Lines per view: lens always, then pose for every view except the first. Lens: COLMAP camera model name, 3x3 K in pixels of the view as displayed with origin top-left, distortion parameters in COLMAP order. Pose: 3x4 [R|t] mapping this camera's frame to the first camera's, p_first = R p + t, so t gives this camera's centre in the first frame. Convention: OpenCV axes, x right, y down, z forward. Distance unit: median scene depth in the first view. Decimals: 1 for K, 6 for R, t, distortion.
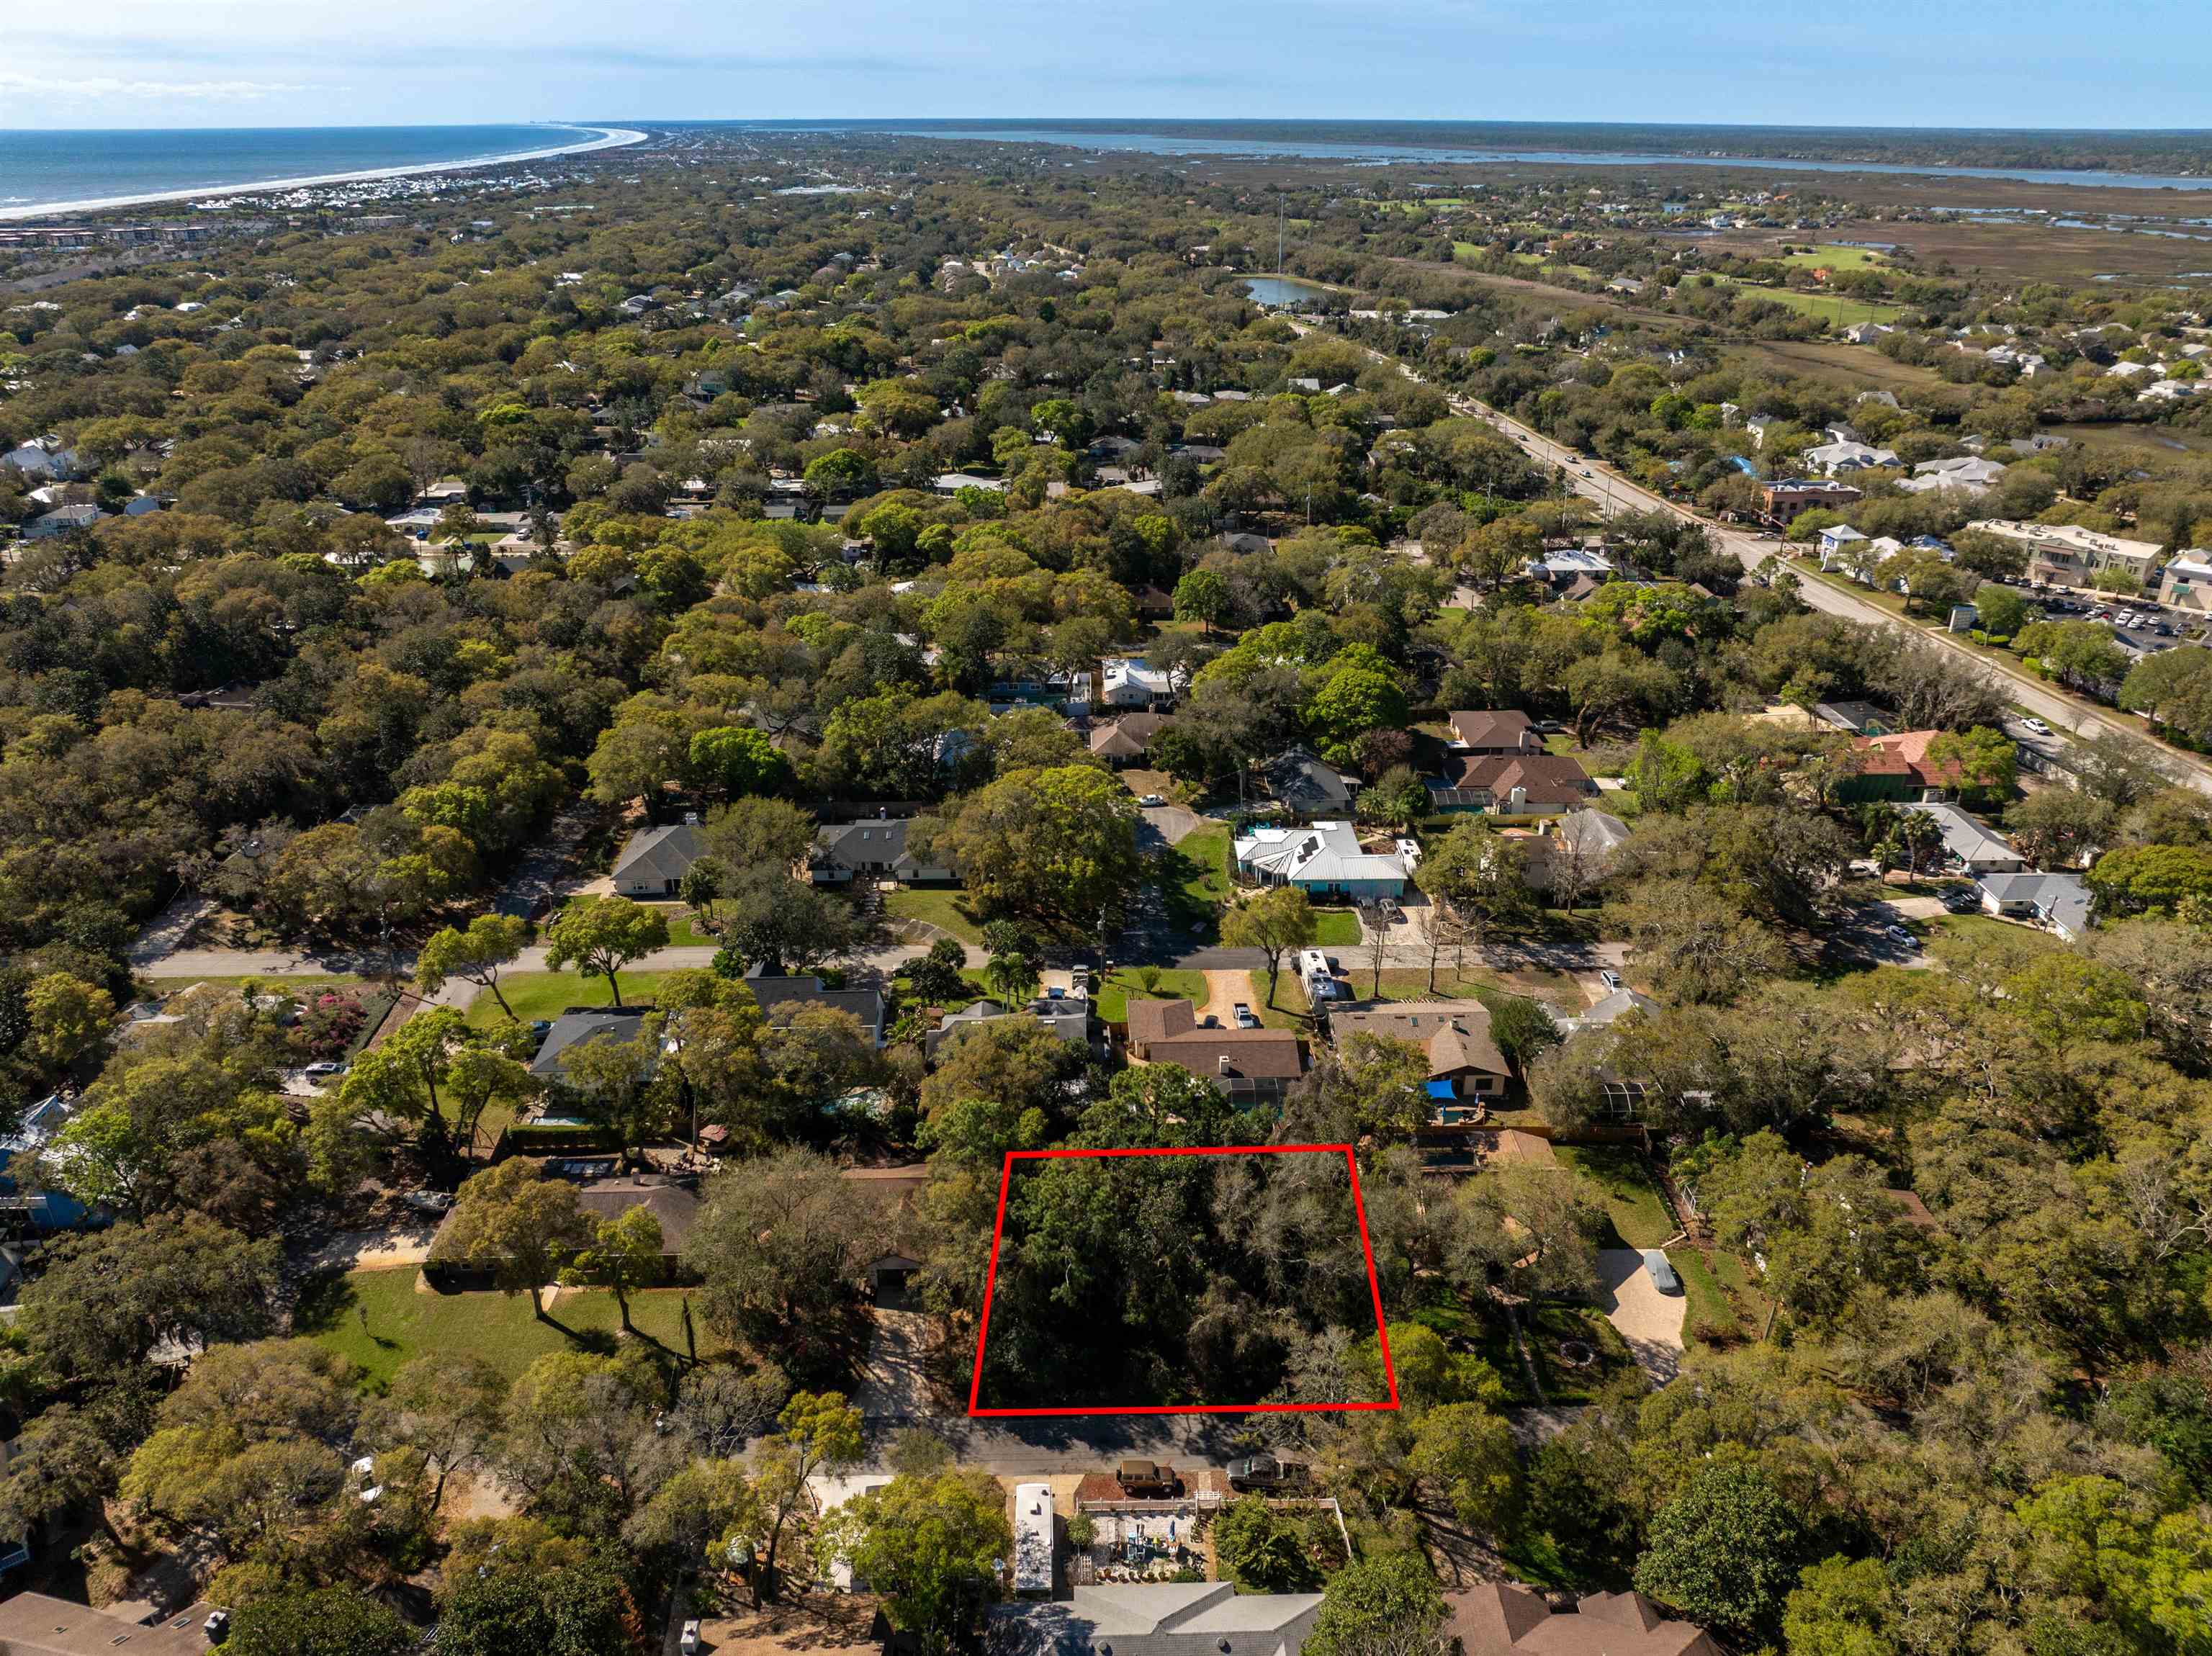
lens RADIAL K [[1564.3, 0, 1119.9], [0, 1564.3, 826.5], [0, 0, 1]] dist [-0.024665, 0.000619]
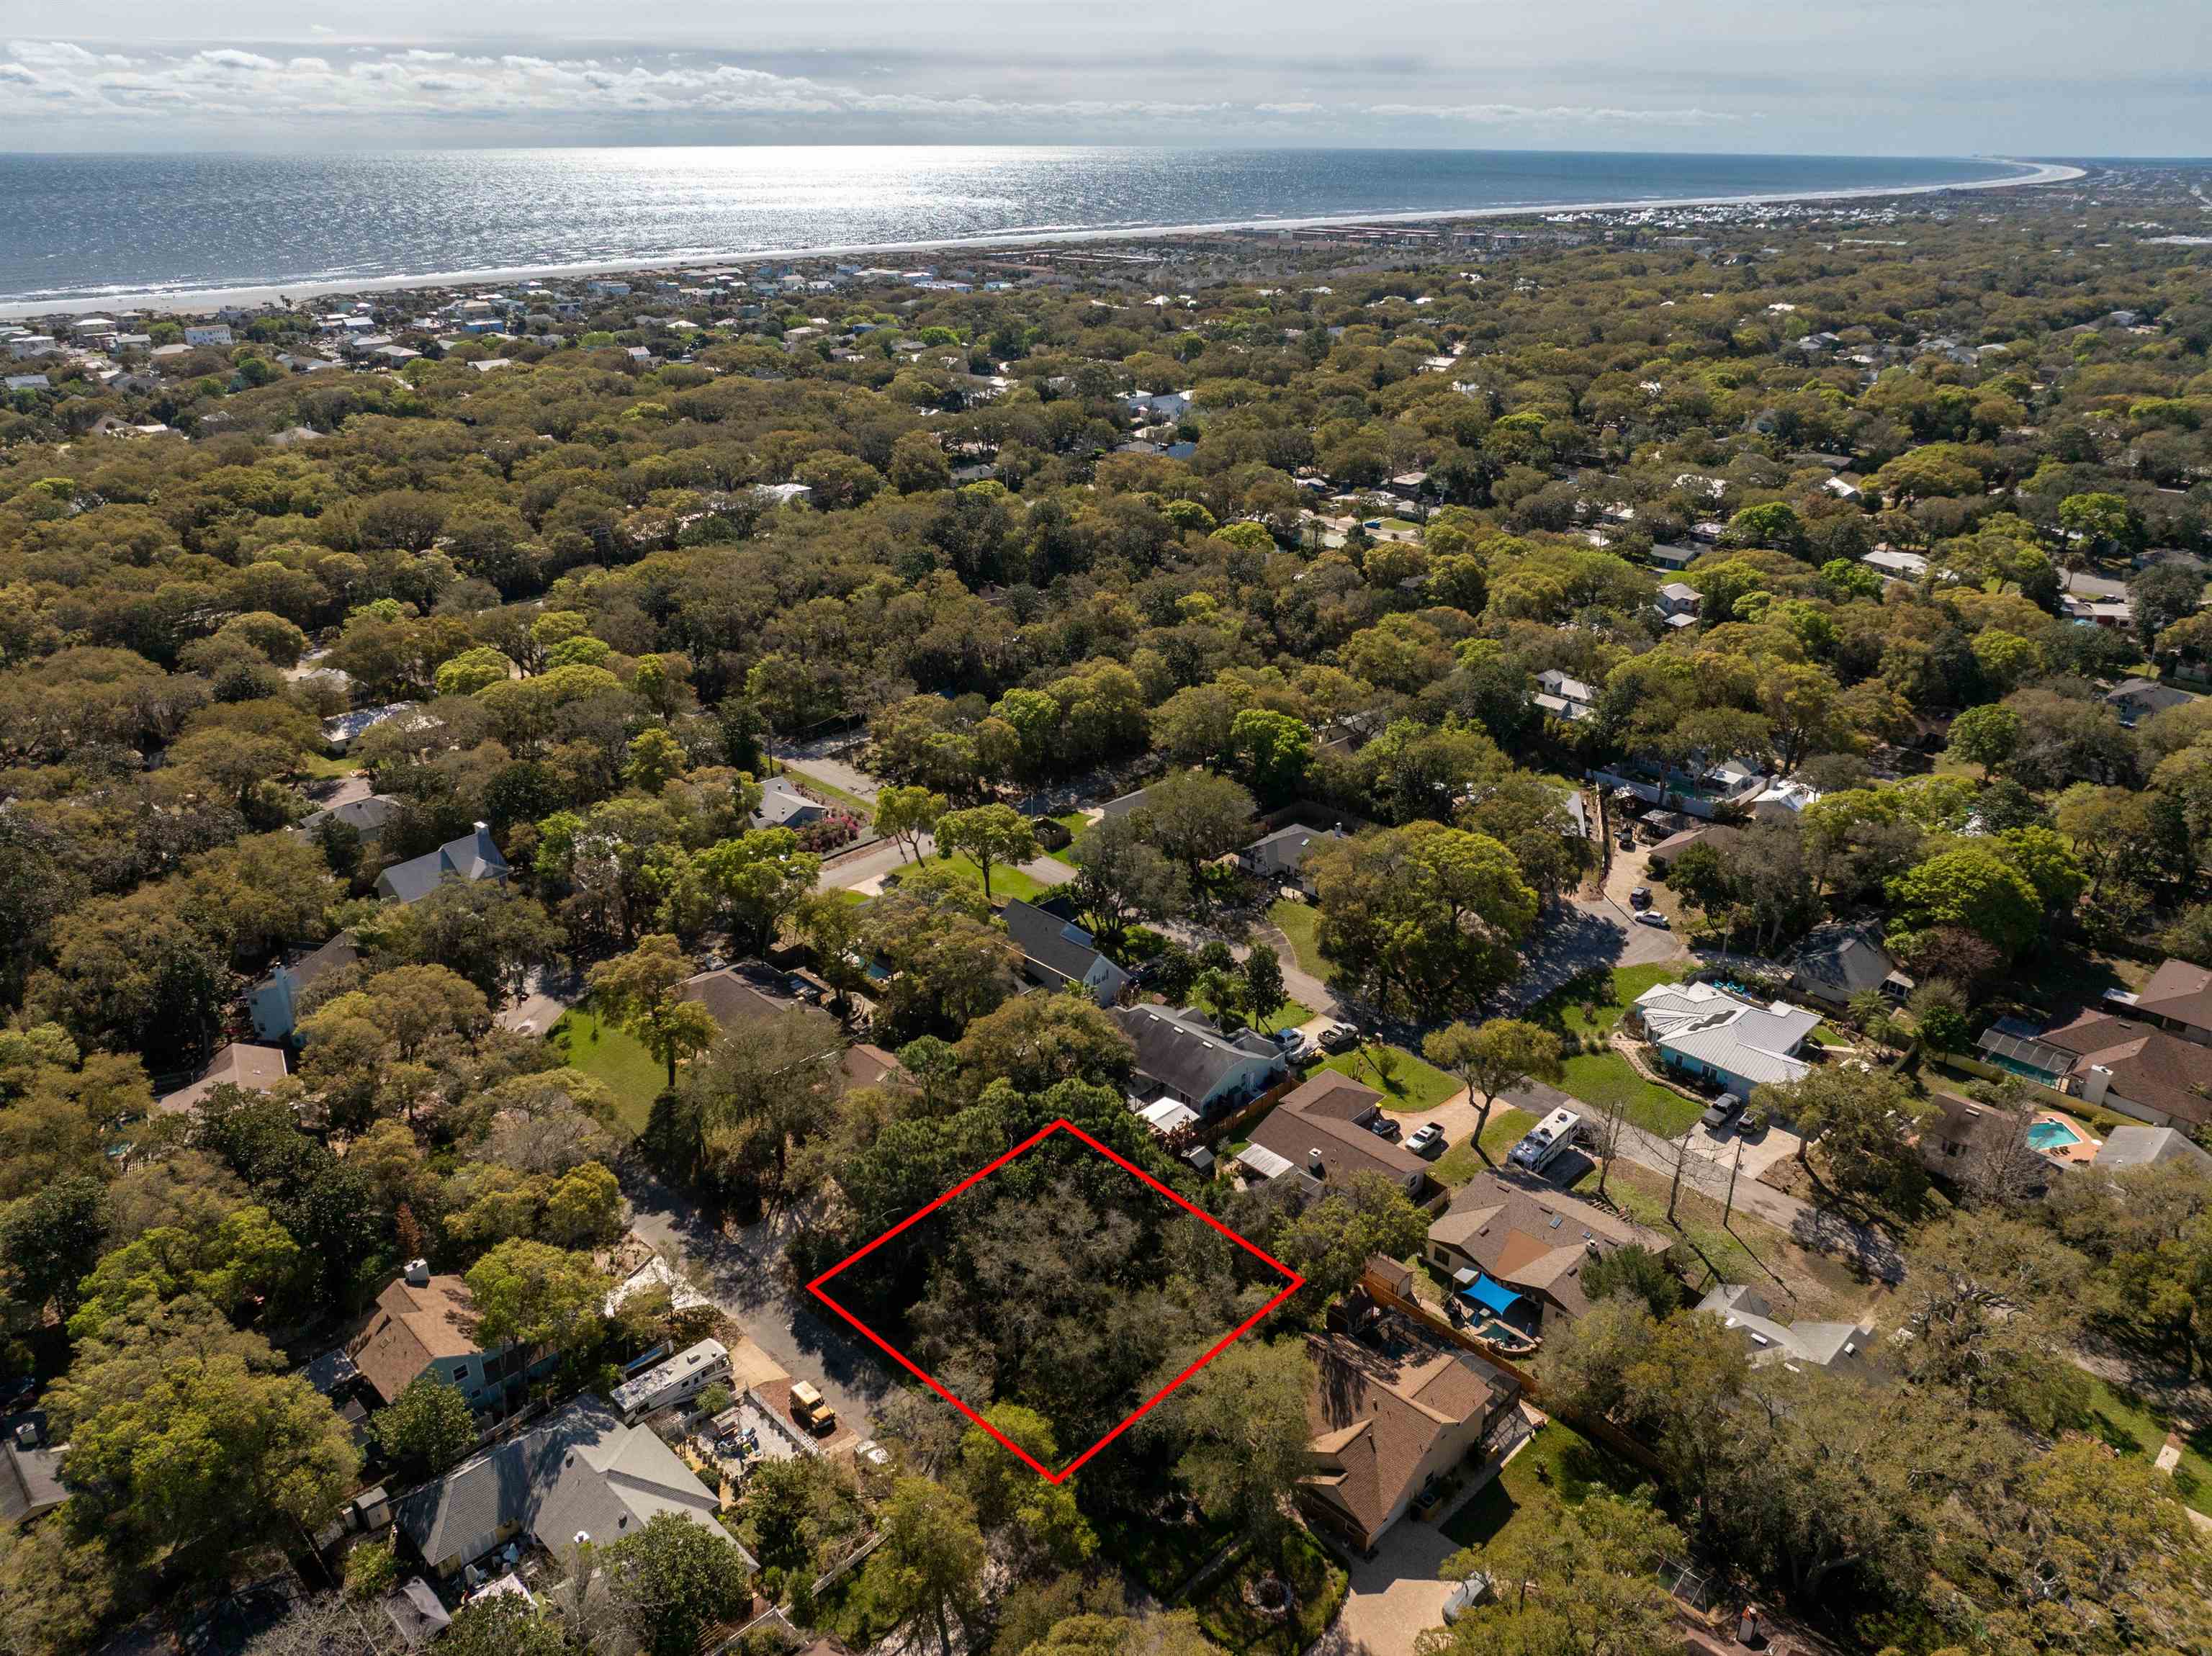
lens RADIAL K [[1564.3, 0, 1119.9], [0, 1564.3, 826.5], [0, 0, 1]] dist [-0.024665, 0.000619]
pose [[0.689210, 0.296027, -0.661330, 0.693258], [-0.306428, 0.946175, 0.104184, -0.119538], [0.656575, 0.130845, 0.742825, 0.281721]]
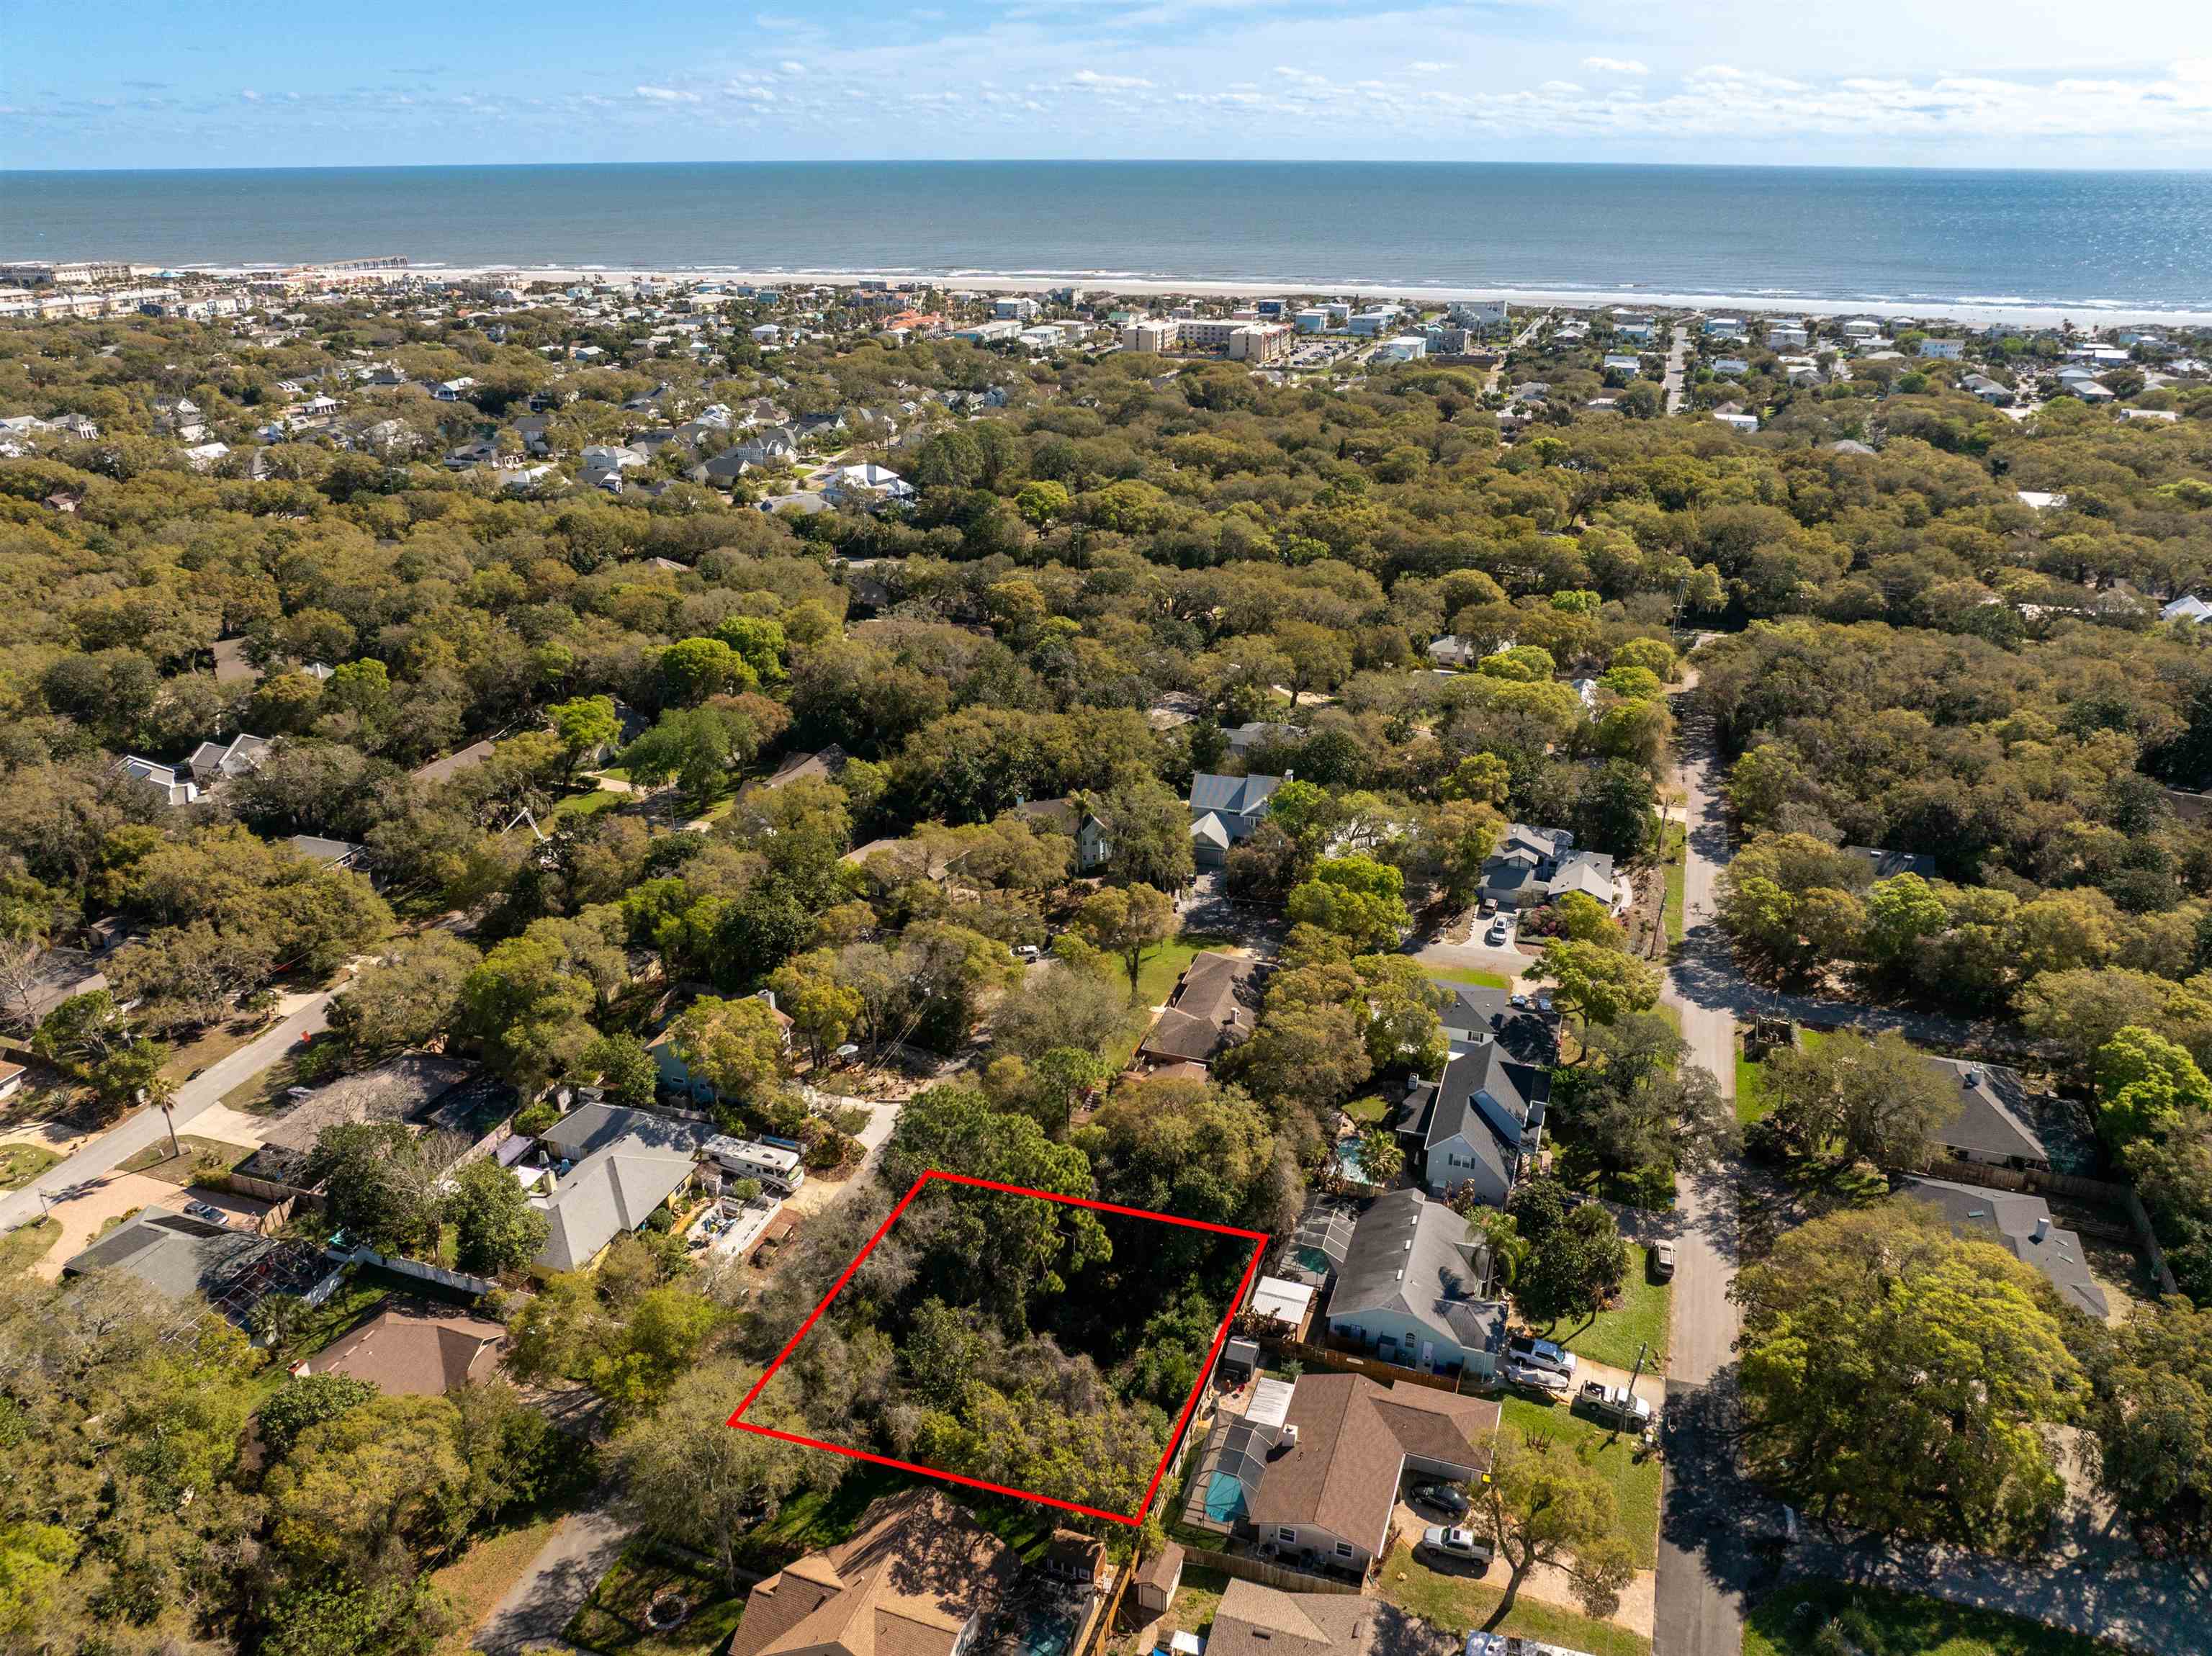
lens RADIAL K [[1564.3, 0, 1119.9], [0, 1564.3, 826.5], [0, 0, 1]] dist [-0.024665, 0.000619]
pose [[-0.356291, 0.373730, -0.856378, 0.787679], [-0.394436, 0.770700, 0.500442, -0.514644], [0.847040, 0.516089, -0.127181, 1.133995]]
